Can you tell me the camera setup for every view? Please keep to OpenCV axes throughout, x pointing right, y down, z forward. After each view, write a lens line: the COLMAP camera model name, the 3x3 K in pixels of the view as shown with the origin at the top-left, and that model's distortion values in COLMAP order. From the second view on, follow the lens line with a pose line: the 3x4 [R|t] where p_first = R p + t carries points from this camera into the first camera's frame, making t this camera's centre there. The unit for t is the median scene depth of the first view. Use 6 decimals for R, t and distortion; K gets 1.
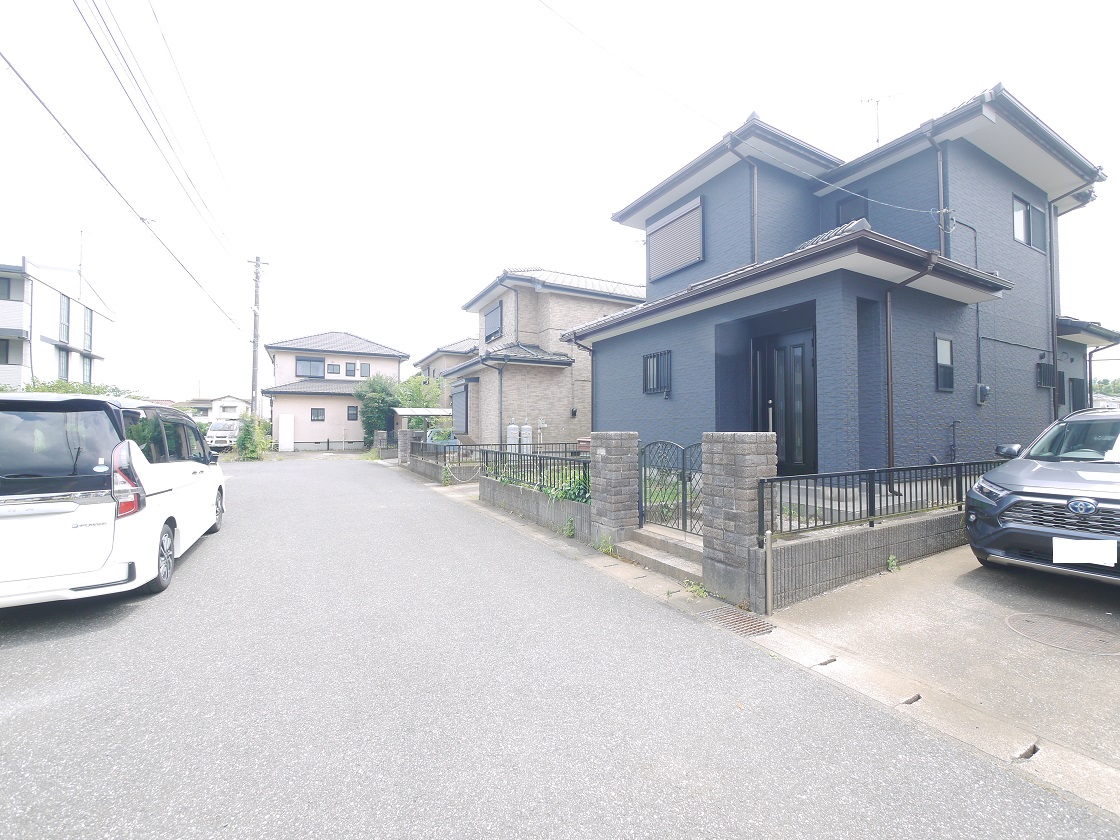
lens RADIAL K [[462.5, 0, 556.2], [0, 462.5, 422.0], [0, 0, 1]] dist [-0.006655, 0.000420]
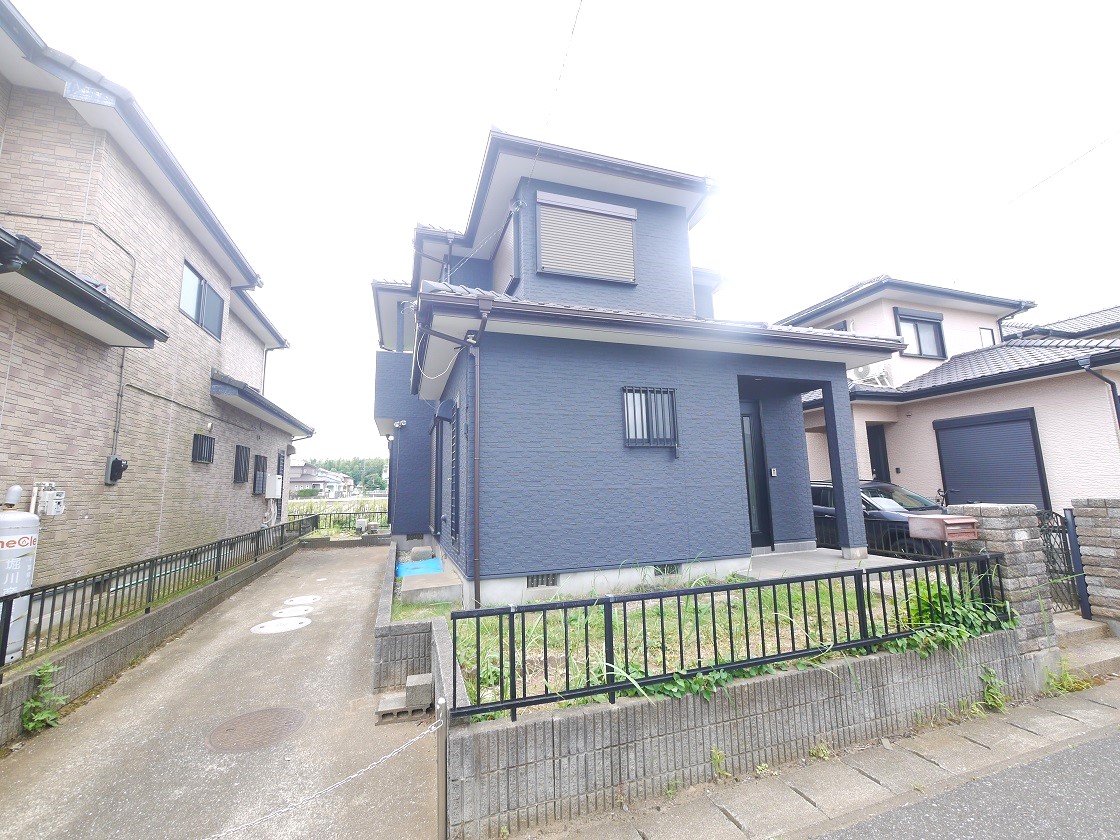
lens RADIAL K [[462.5, 0, 556.2], [0, 462.5, 419.1], [0, 0, 1]] dist [-0.006655, 0.000420]
pose [[0.171251, 0.144756, 0.974535, -0.386998], [0.008704, 0.988887, -0.148417, -0.005105], [-0.985189, 0.033899, 0.168088, 0.870270]]
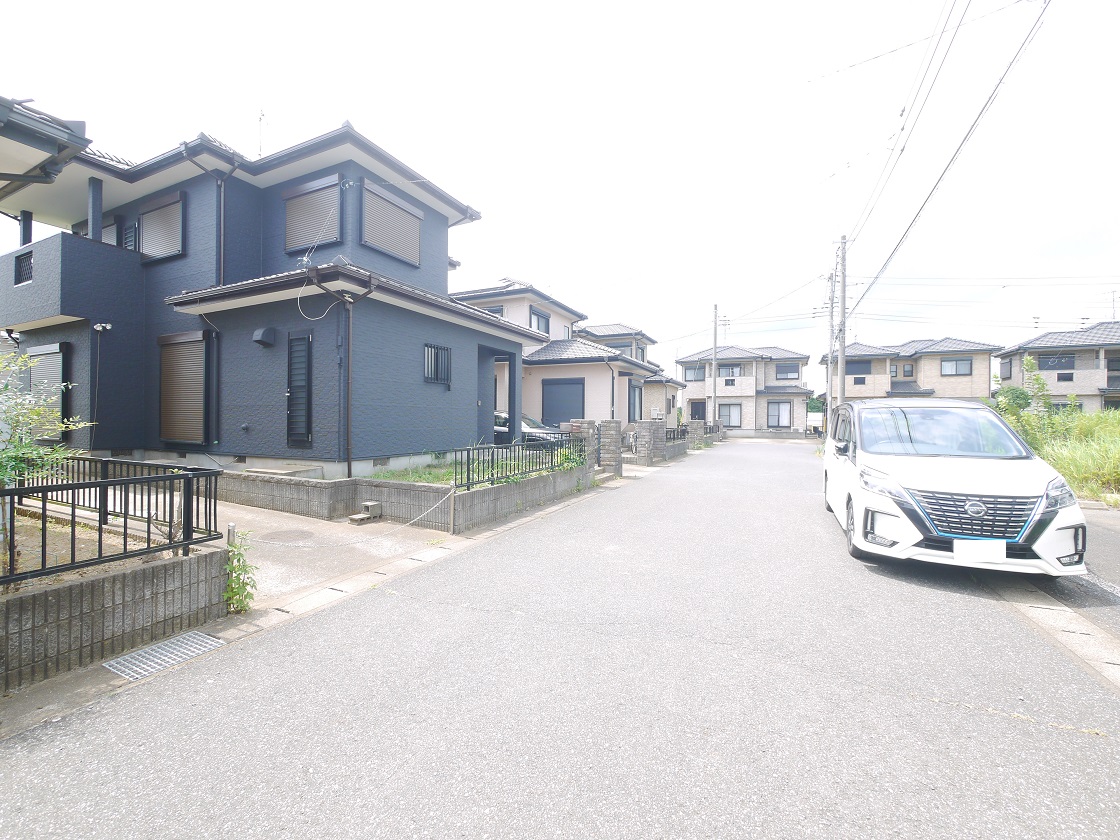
lens RADIAL K [[462.5, 0, 557.9], [0, 462.5, 418.2], [0, 0, 1]] dist [-0.006655, 0.000420]
pose [[-0.592000, -0.001539, 0.805936, -0.691238], [-0.018359, 0.999764, -0.011577, 0.021855], [-0.805729, -0.021649, -0.591889, 1.199387]]
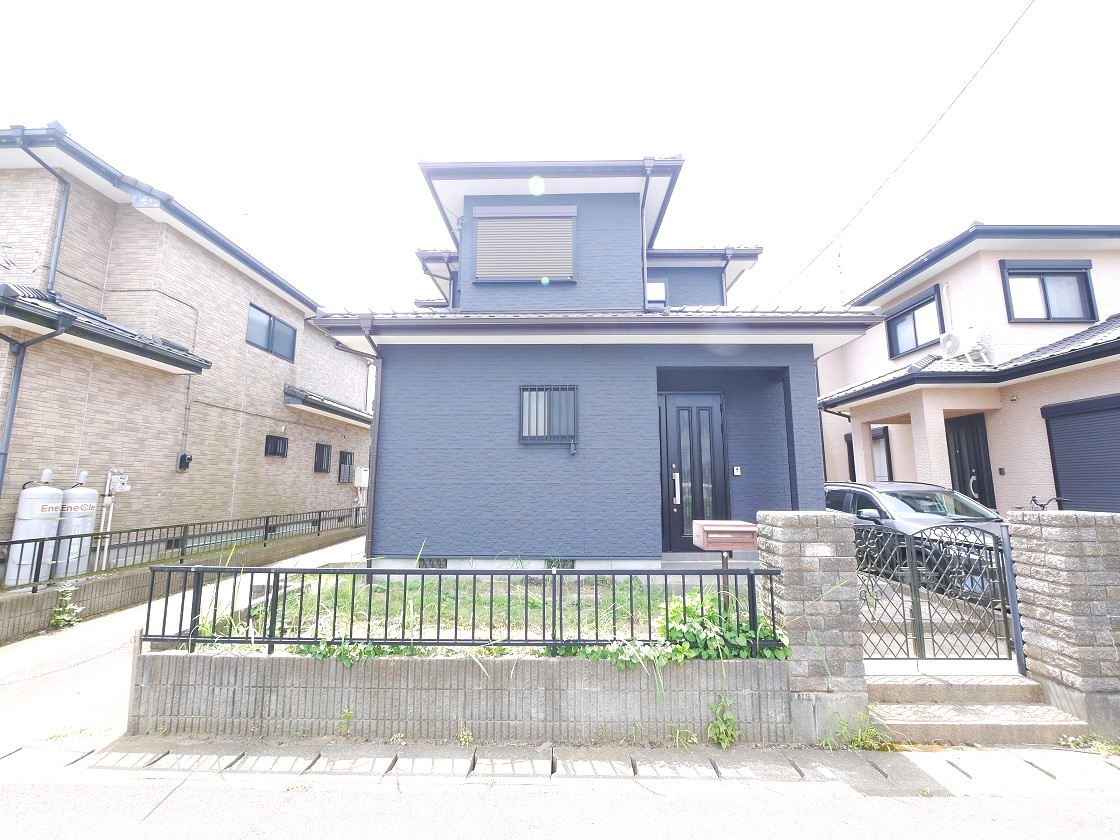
lens RADIAL K [[462.5, 0, 556.7], [0, 462.5, 419.7], [0, 0, 1]] dist [-0.006655, 0.000420]
pose [[0.488756, 0.127009, 0.863126, -0.307069], [-0.015972, 0.990483, -0.136705, -0.005436], [-0.872274, 0.053029, 0.486133, 0.562203]]
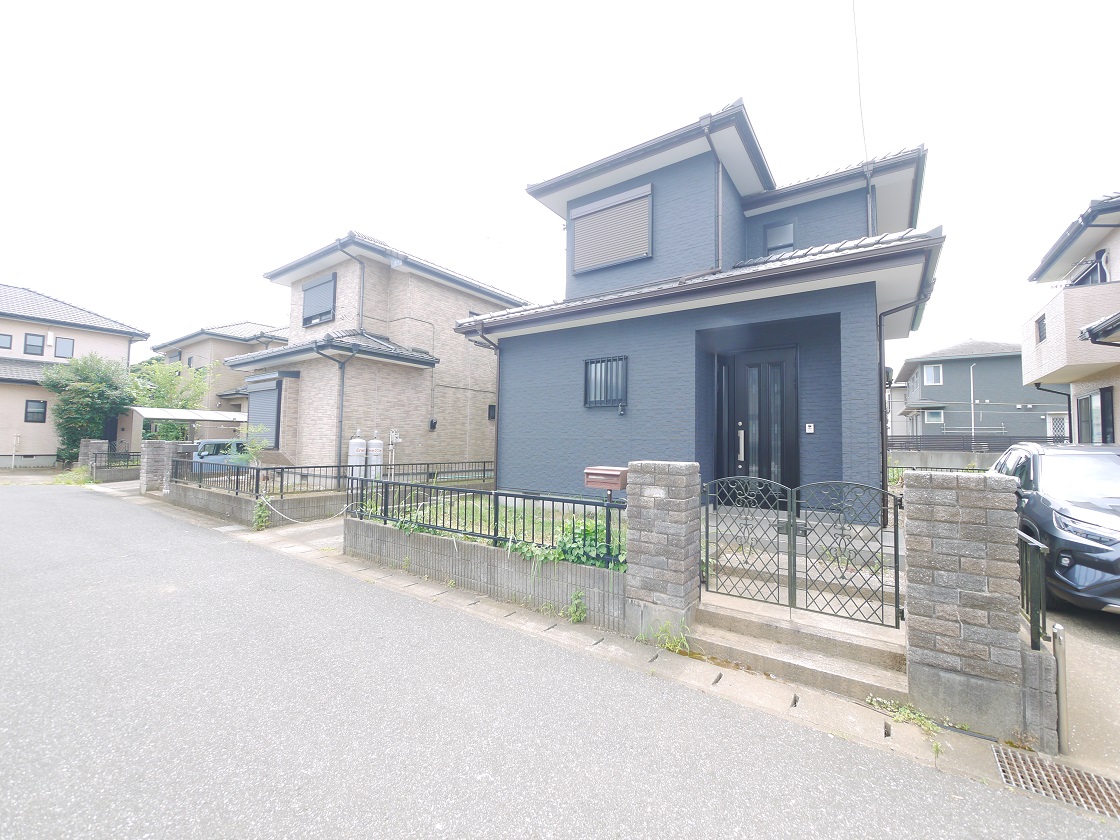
lens RADIAL K [[462.5, 0, 556.4], [0, 462.5, 420.5], [0, 0, 1]] dist [-0.006655, 0.000420]
pose [[0.896941, 0.039519, 0.440380, -0.183043], [-0.026393, 0.999007, -0.035894, -0.006385], [-0.441361, 0.020572, 0.897094, 0.262577]]
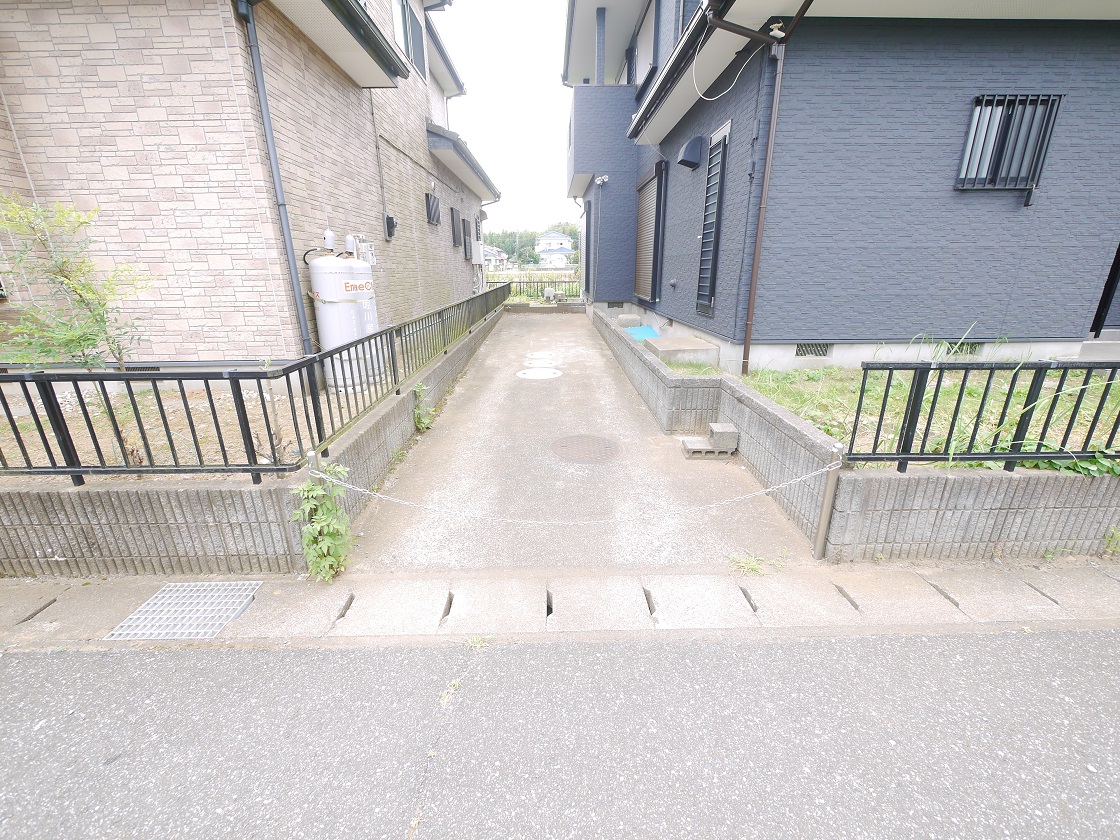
lens RADIAL K [[462.5, 0, 555.7], [0, 462.5, 419.1], [0, 0, 1]] dist [-0.006655, 0.000420]
pose [[0.457125, -0.278573, 0.844650, -0.407152], [-0.006276, 0.948649, 0.316270, 0.014195], [-0.889380, -0.149876, 0.431902, 0.994367]]
